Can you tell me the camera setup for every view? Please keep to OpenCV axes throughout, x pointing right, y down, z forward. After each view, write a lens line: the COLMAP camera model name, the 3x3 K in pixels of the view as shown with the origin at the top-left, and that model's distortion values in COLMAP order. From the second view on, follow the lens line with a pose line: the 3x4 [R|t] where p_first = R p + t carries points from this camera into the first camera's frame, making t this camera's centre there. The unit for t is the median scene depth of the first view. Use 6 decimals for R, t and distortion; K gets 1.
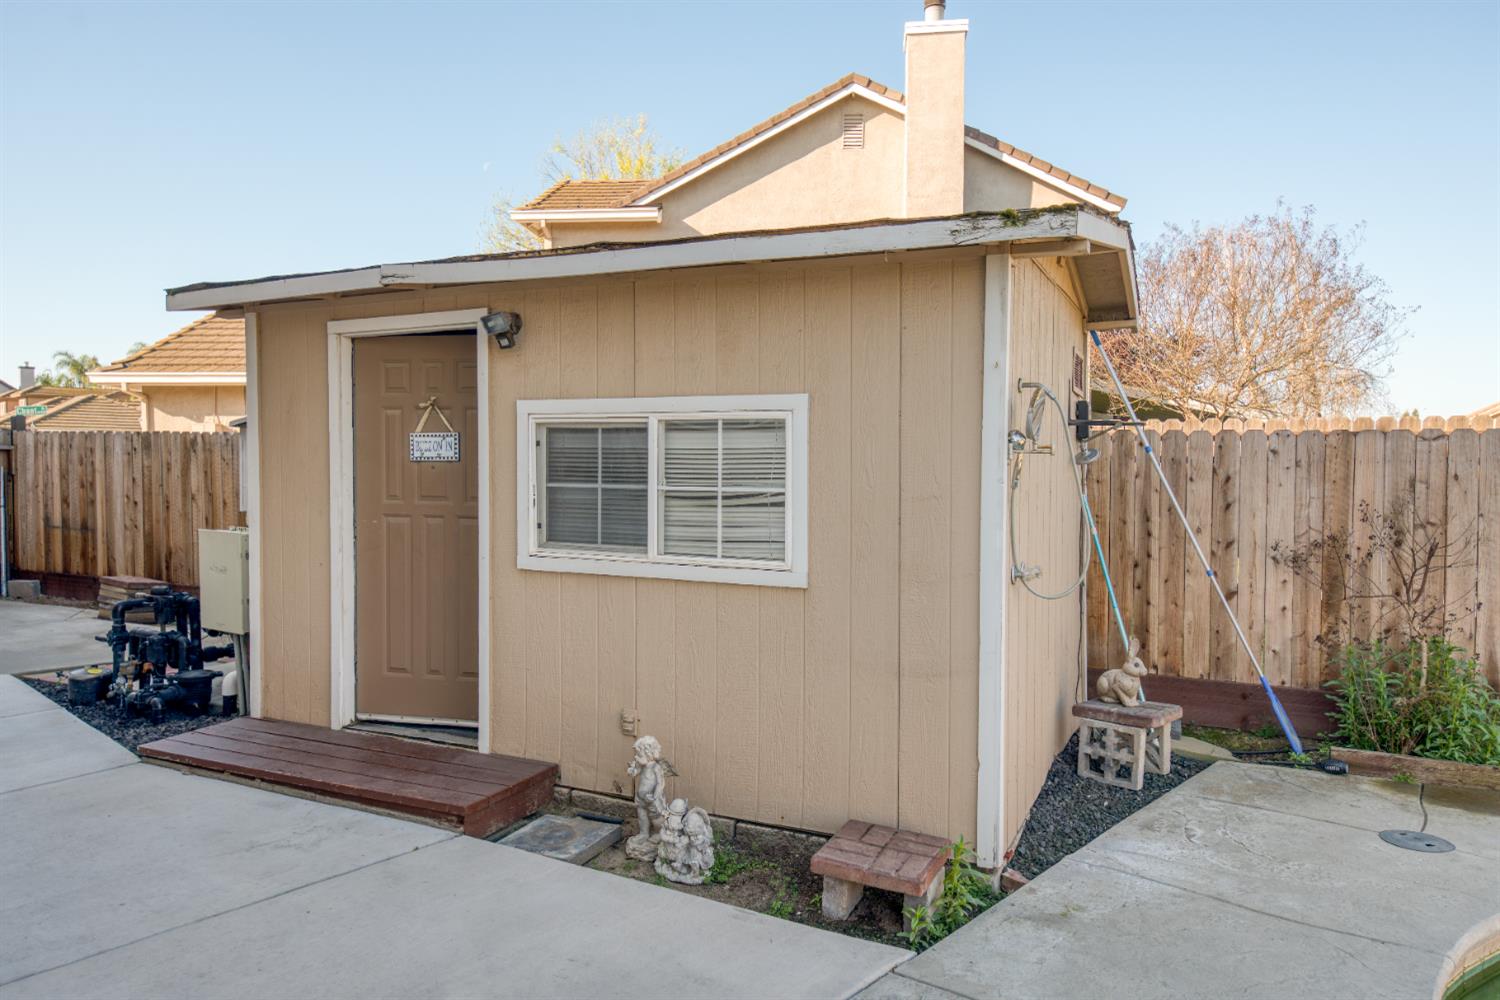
lens RADIAL K [[964.3, 0, 748.3], [0, 964.3, 497.1], [0, 0, 1]] dist [0.025949, -0.000470]
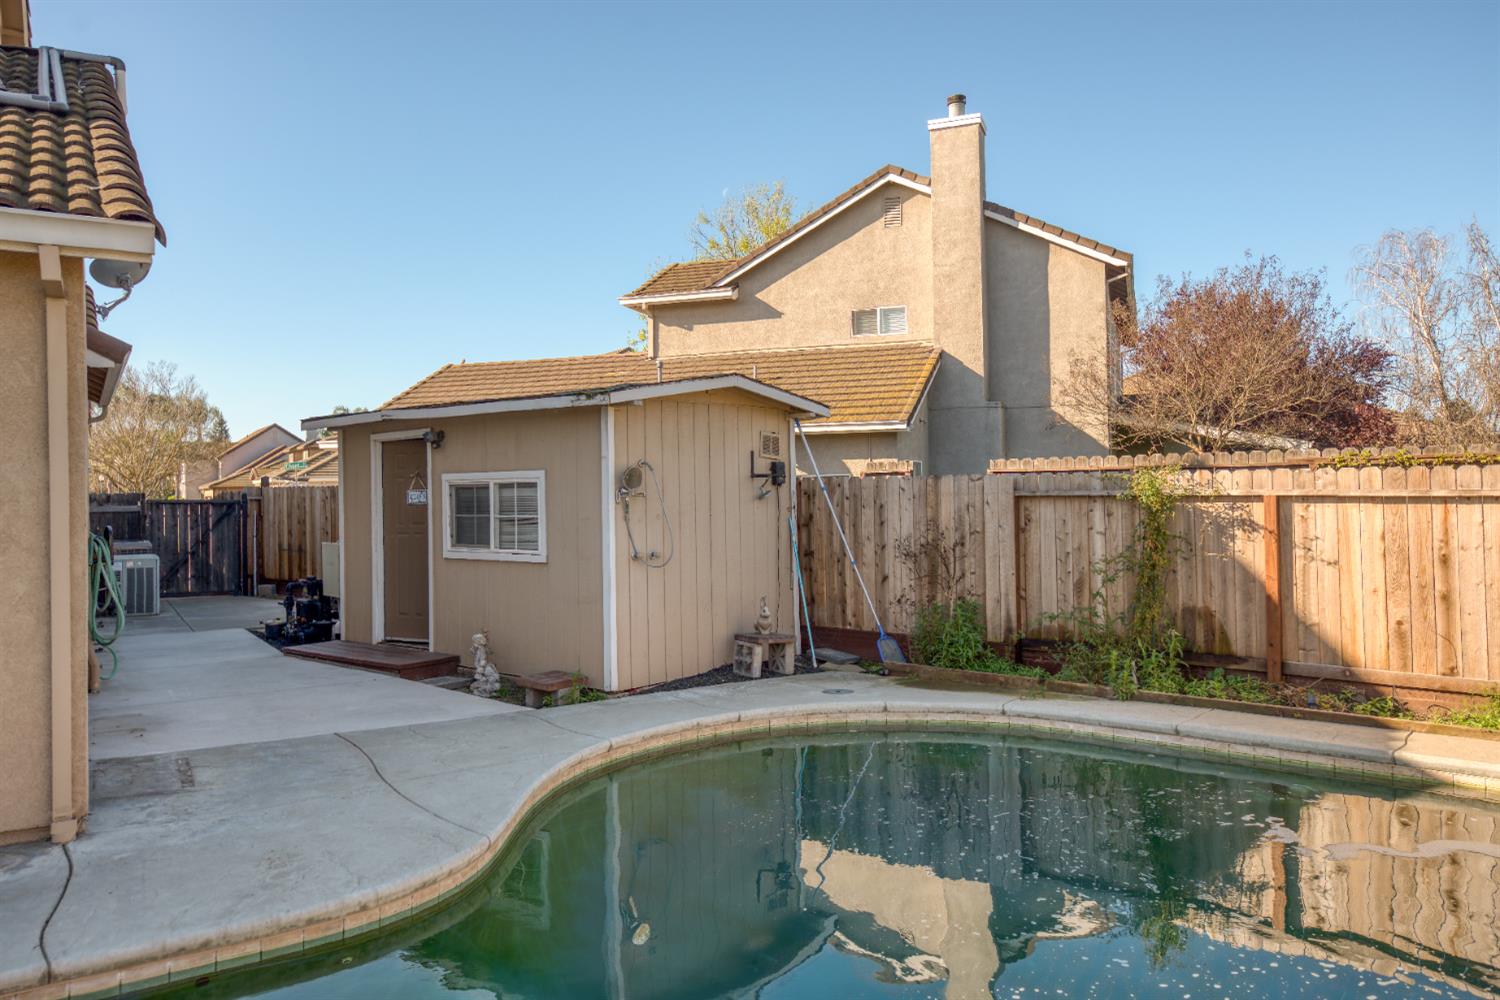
lens RADIAL K [[1044.1, 0, 755.2], [0, 1044.1, 488.5], [0, 0, 1]] dist [0.024179, 0.001062]
pose [[0.970821, -0.021228, -0.238863, 0.715694], [0.011336, 0.999023, -0.042711, 0.024059], [0.239536, 0.038757, 0.970114, -0.749554]]
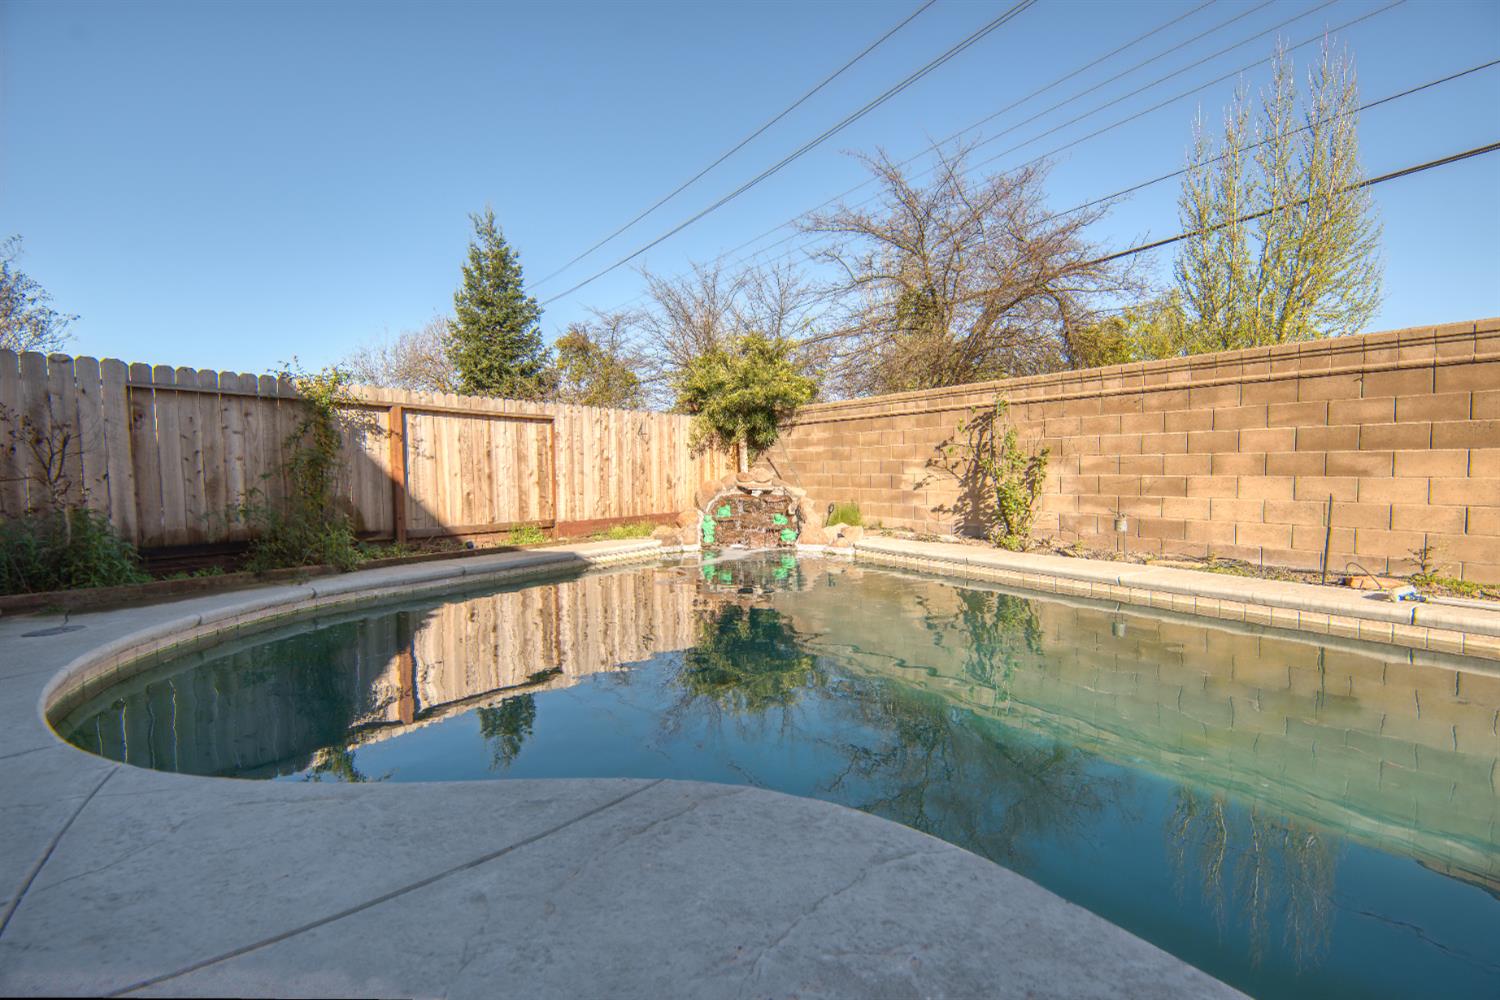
lens RADIAL K [[658.2, 0, 748.5], [0, 658.2, 509.0], [0, 0, 1]] dist [-0.013872, -0.001330]
pose [[0.196175, -0.065079, 0.978407, 0.014746], [0.048076, 0.997234, 0.056692, 0.127089], [-0.979390, 0.035917, 0.198761, -0.070786]]
